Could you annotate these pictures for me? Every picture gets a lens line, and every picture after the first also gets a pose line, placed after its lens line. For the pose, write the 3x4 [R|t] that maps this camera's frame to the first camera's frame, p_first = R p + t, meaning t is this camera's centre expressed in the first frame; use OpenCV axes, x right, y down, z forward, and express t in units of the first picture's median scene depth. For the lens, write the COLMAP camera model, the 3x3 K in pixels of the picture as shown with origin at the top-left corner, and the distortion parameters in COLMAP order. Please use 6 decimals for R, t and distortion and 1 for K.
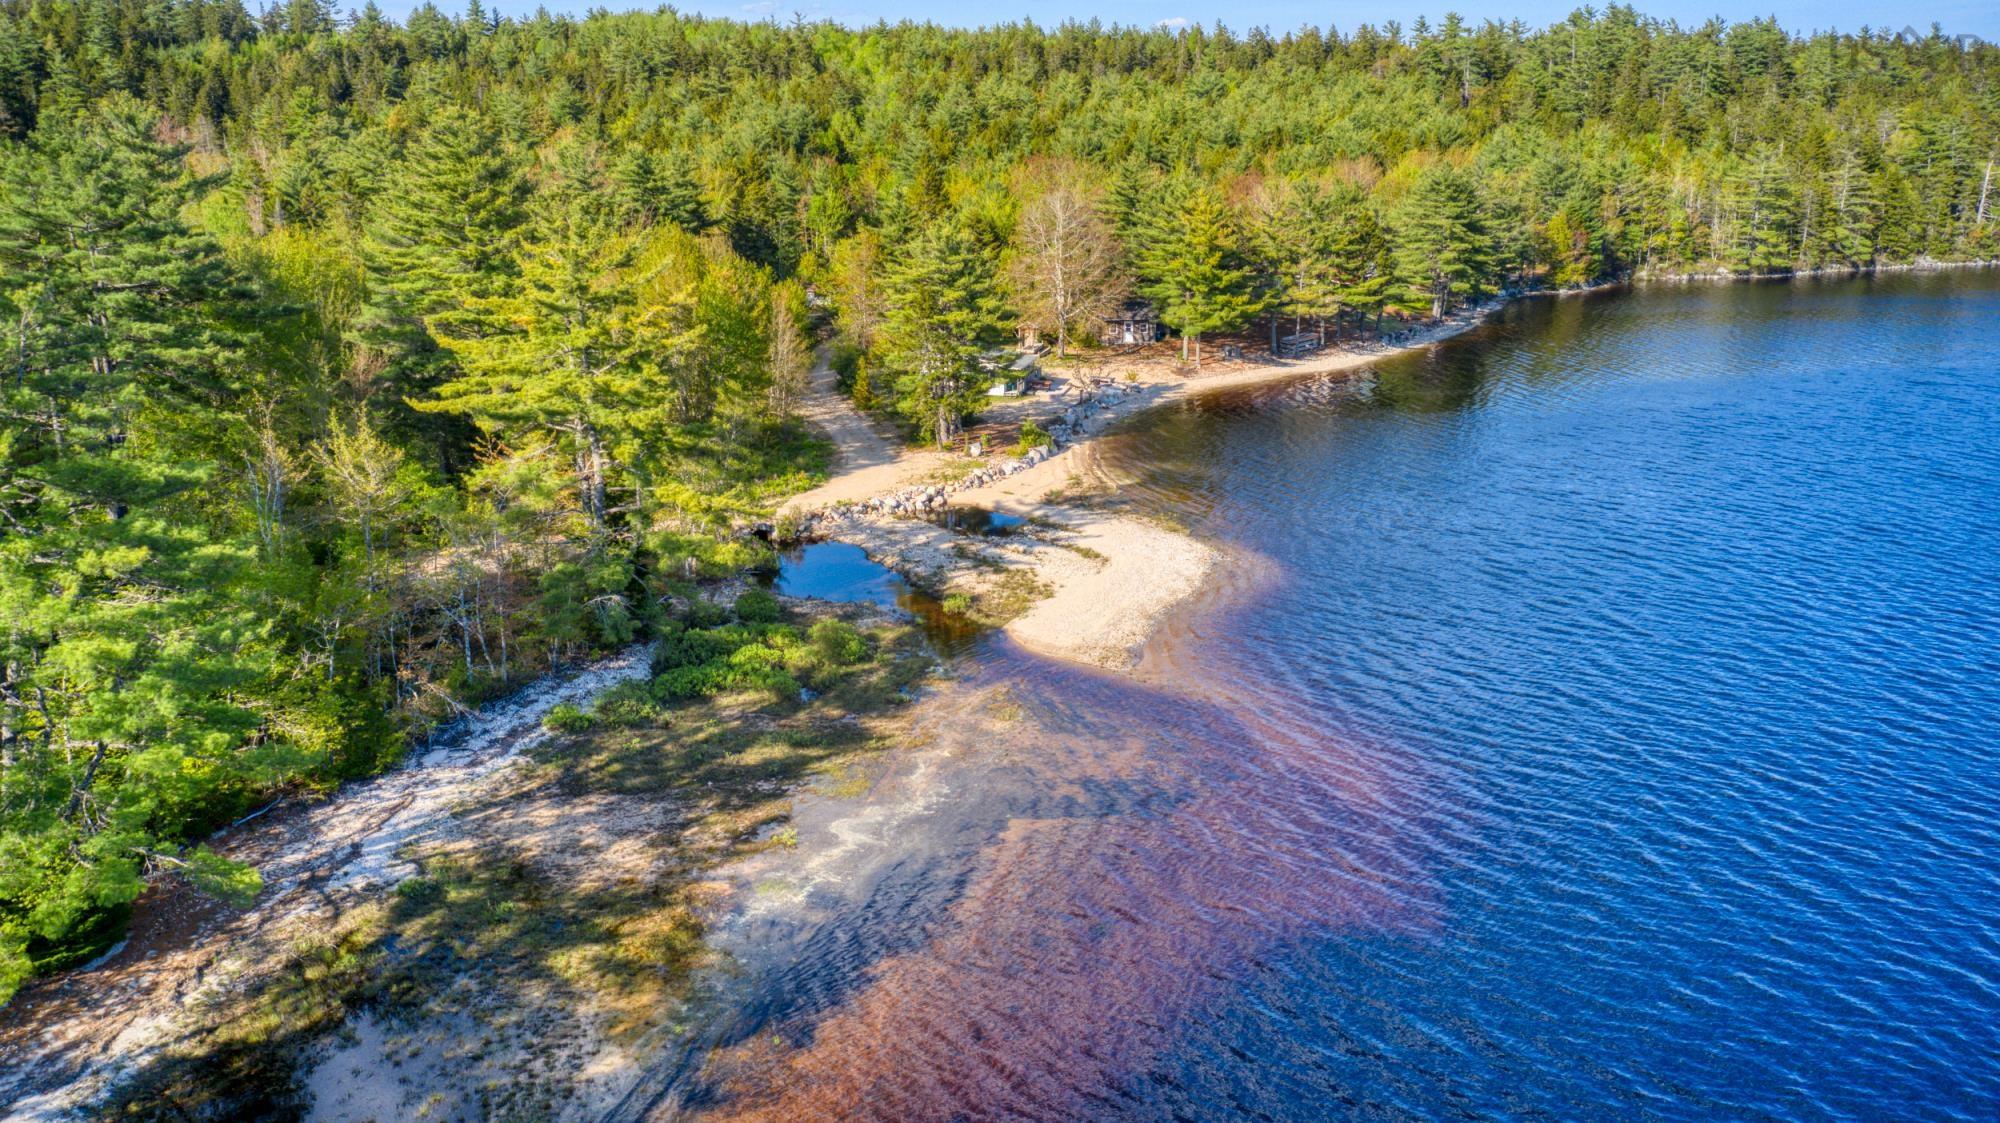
lens RADIAL K [[1565.4, 0, 1001.0], [0, 1565.4, 561.8], [0, 0, 1]] dist [-0.008892, 0.020983]
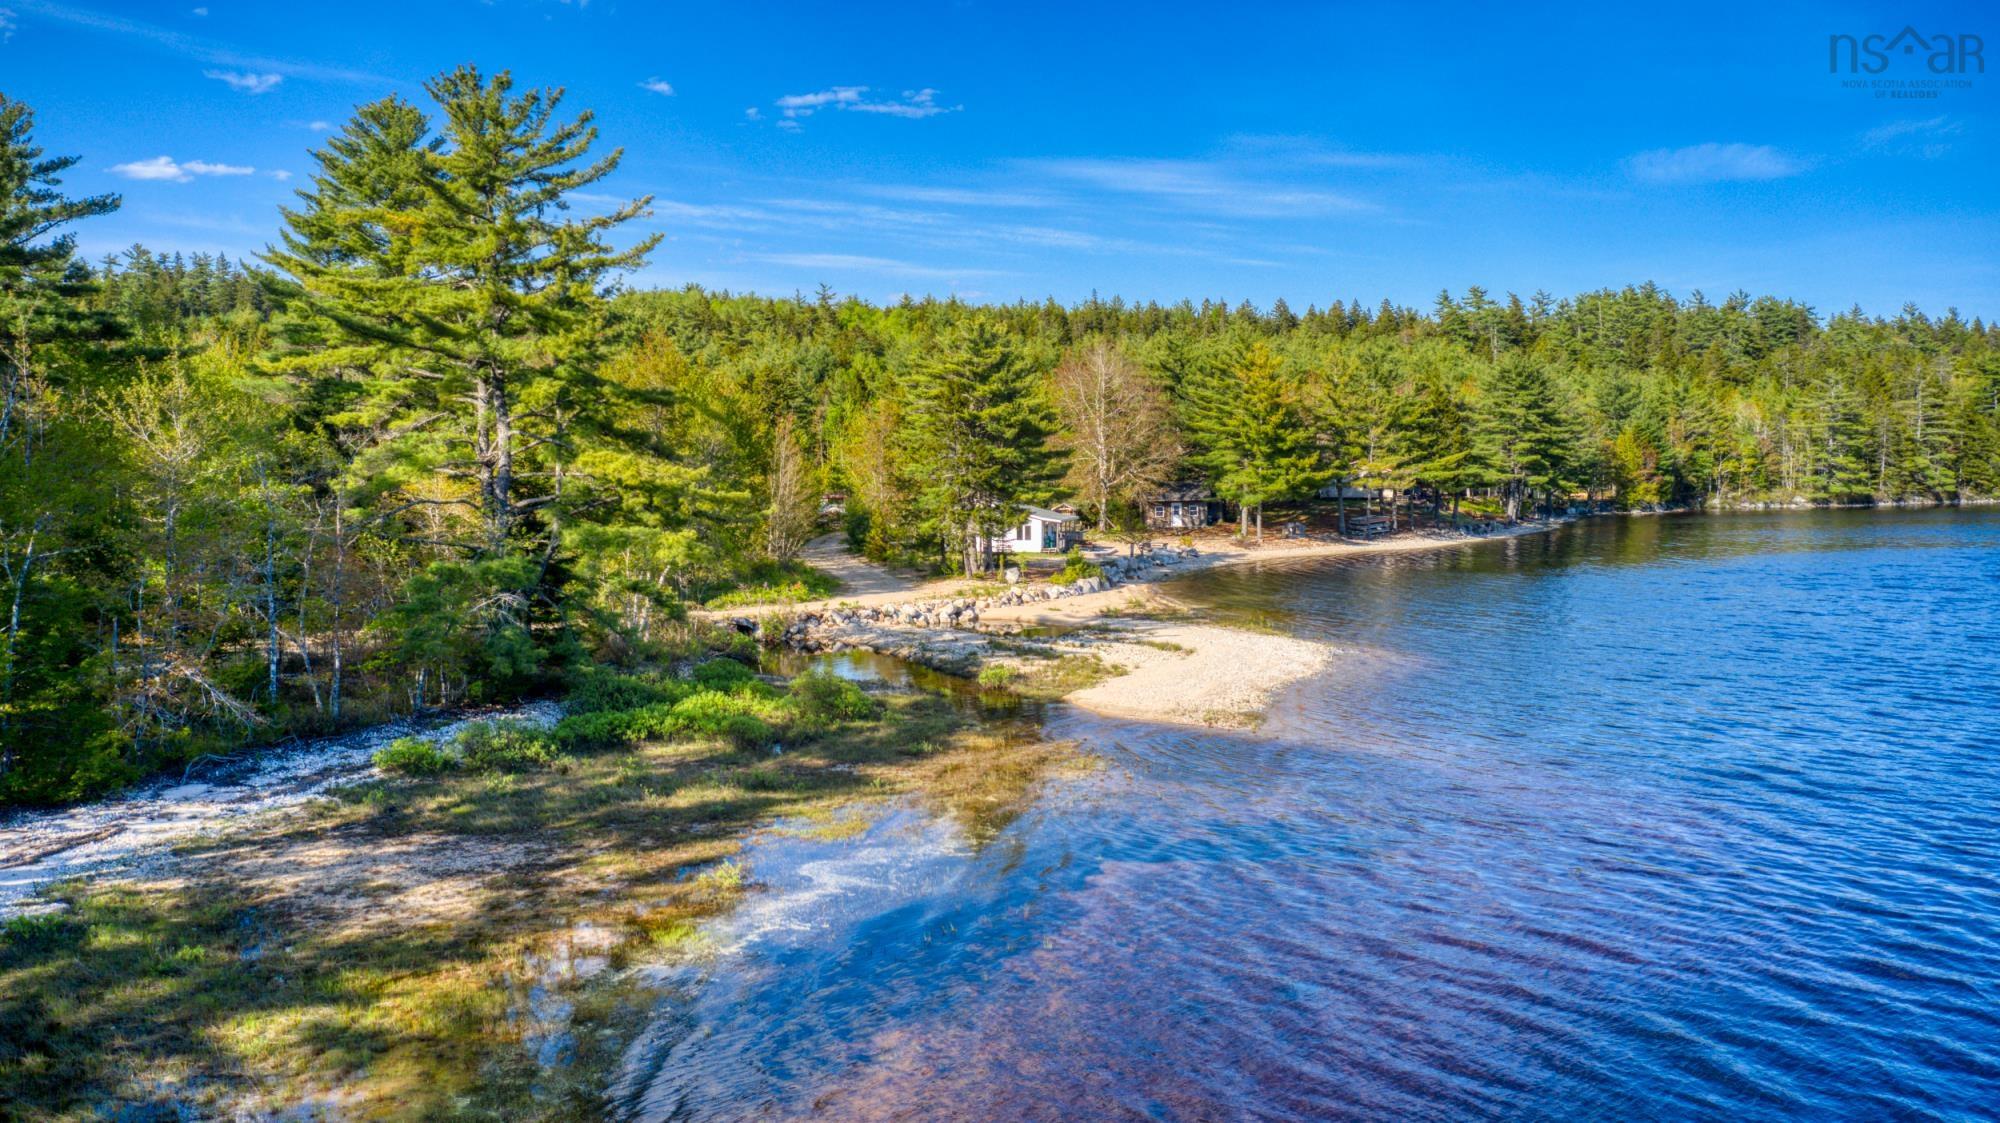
lens RADIAL K [[1561.5, 0, 1000.8], [0, 1561.5, 567.6], [0, 0, 1]] dist [-0.007376, 0.015743]
pose [[0.999928, 0.003908, -0.011318, -0.014198], [-0.006028, 0.981005, -0.193887, 0.091479], [0.010345, 0.193942, 0.980958, 0.212912]]
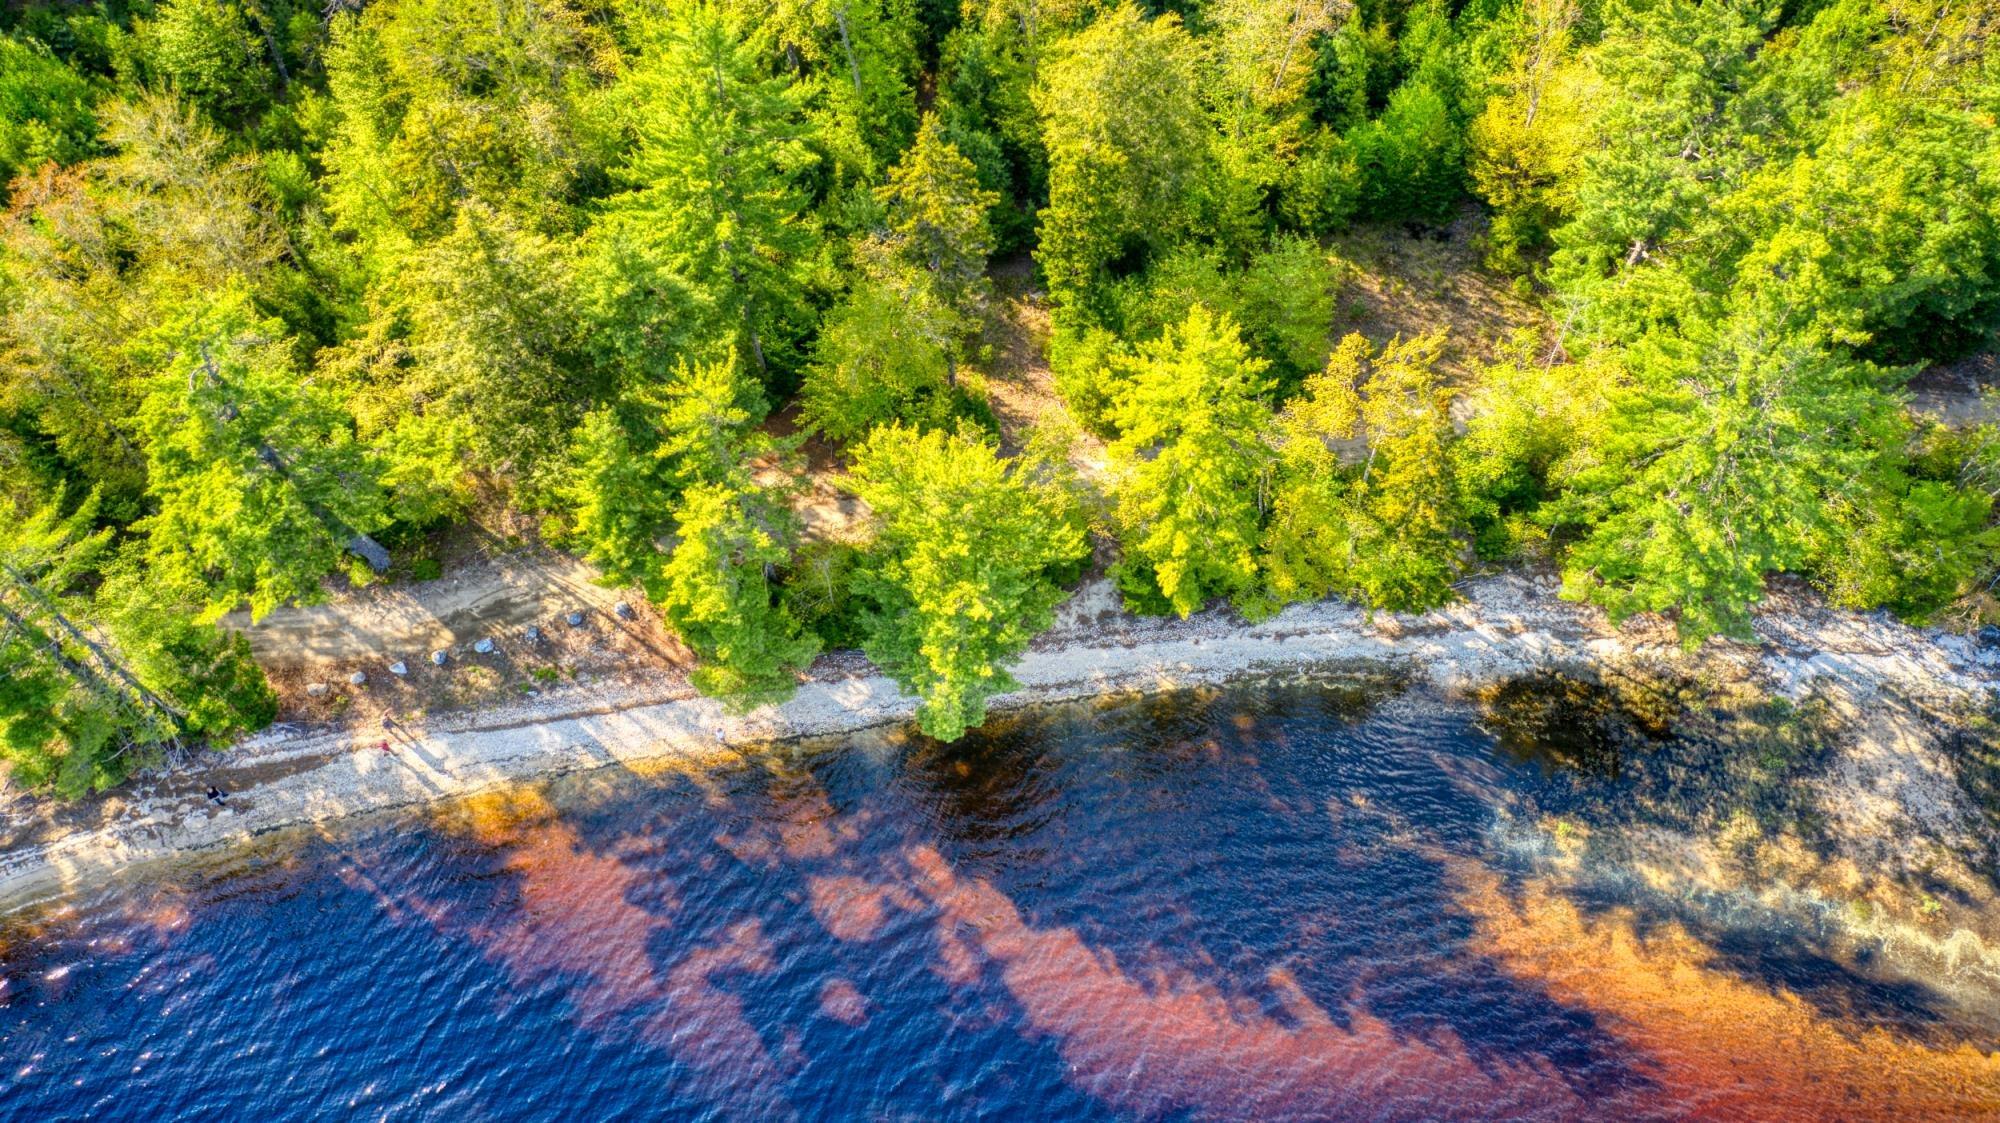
lens RADIAL K [[1548.7, 0, 998.8], [0, 1548.7, 567.7], [0, 0, 1]] dist [-0.005903, 0.009827]
pose [[0.069487, 0.852877, -0.517467, 0.146619], [-0.235355, 0.518094, 0.822306, -0.506026], [0.969422, 0.064649, 0.236729, -0.107351]]
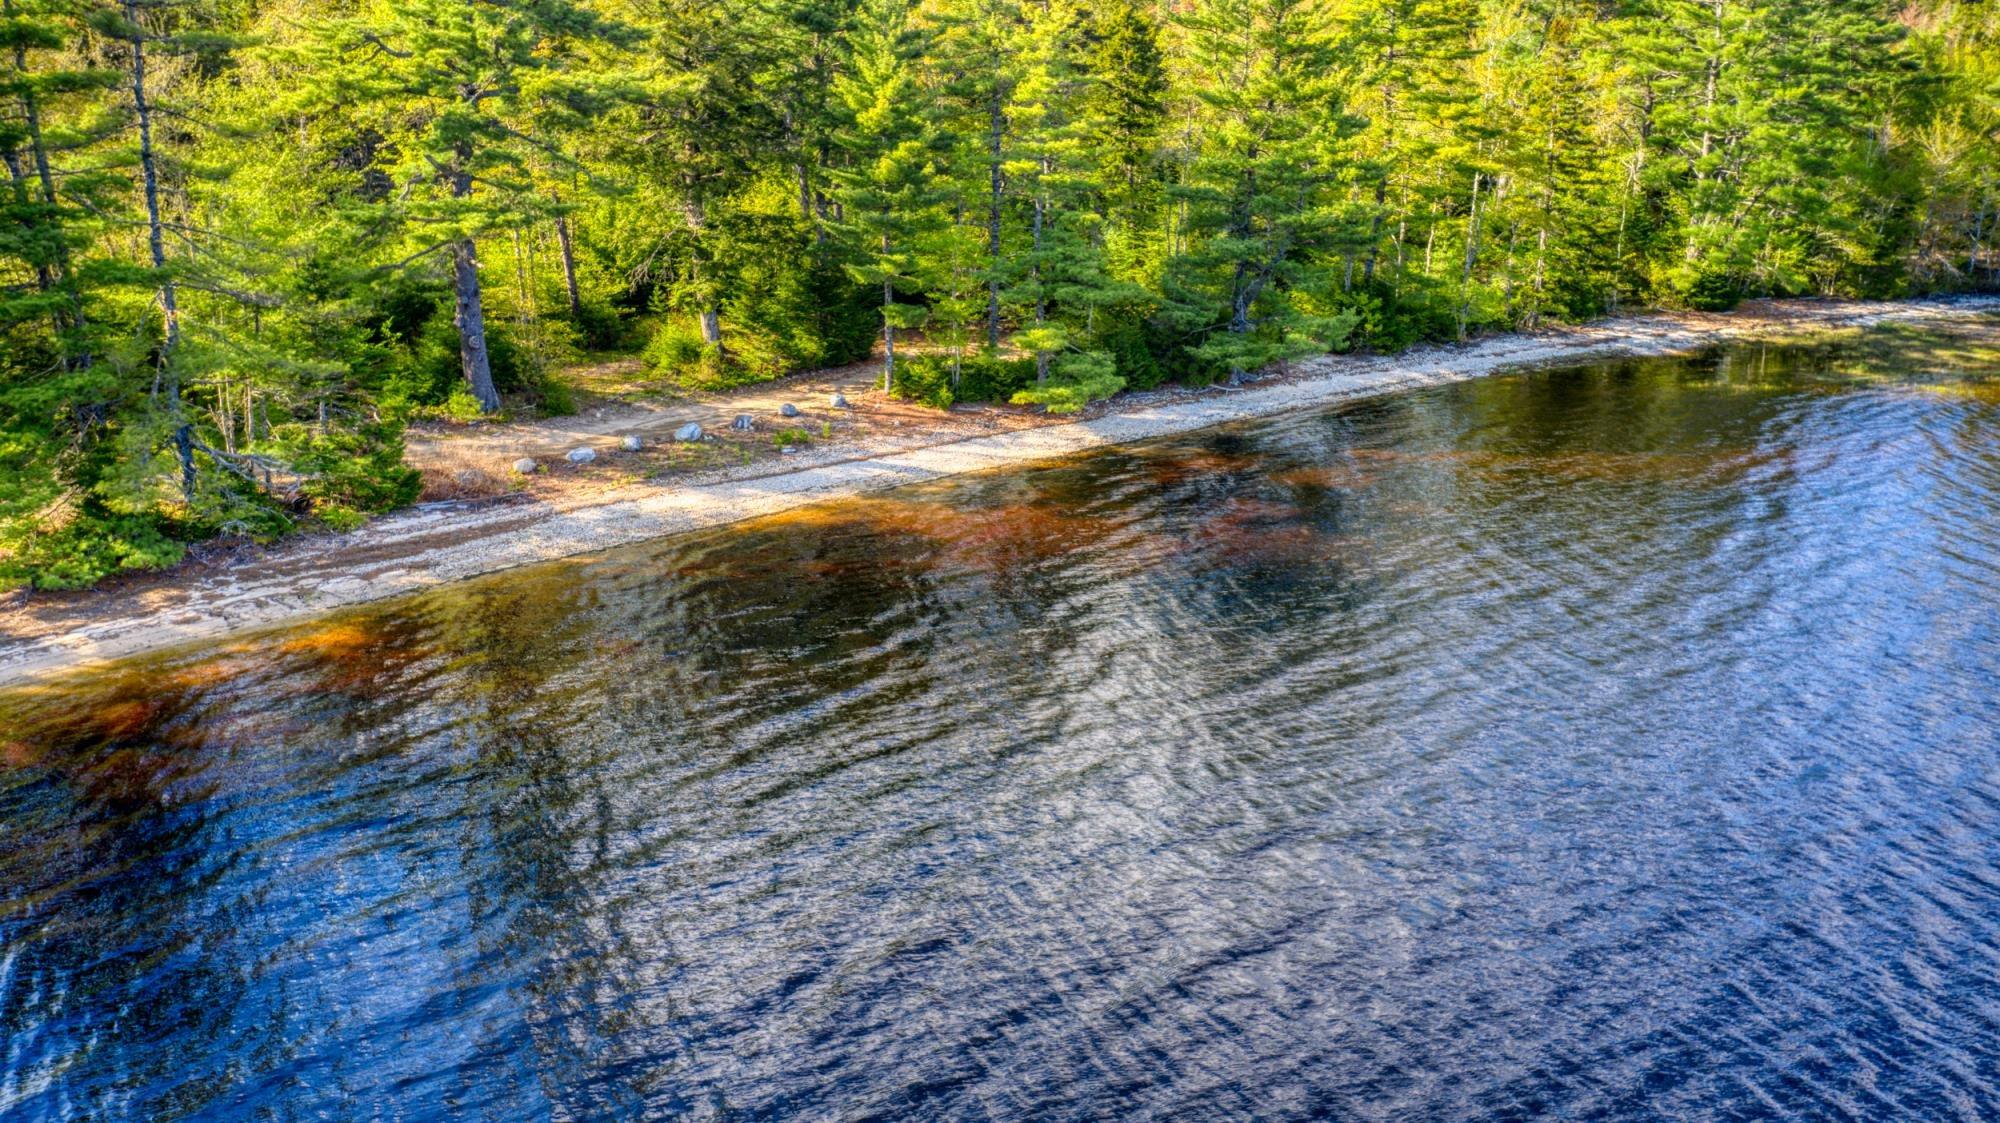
lens RADIAL K [[1568.8, 0, 1000.0], [0, 1568.8, 567.2], [0, 0, 1]] dist [0.003556, 0.014402]
pose [[0.556094, 0.258655, -0.789847, 0.276120], [-0.221991, 0.962039, 0.158750, 0.201599], [0.800924, 0.087059, 0.592403, -0.429587]]
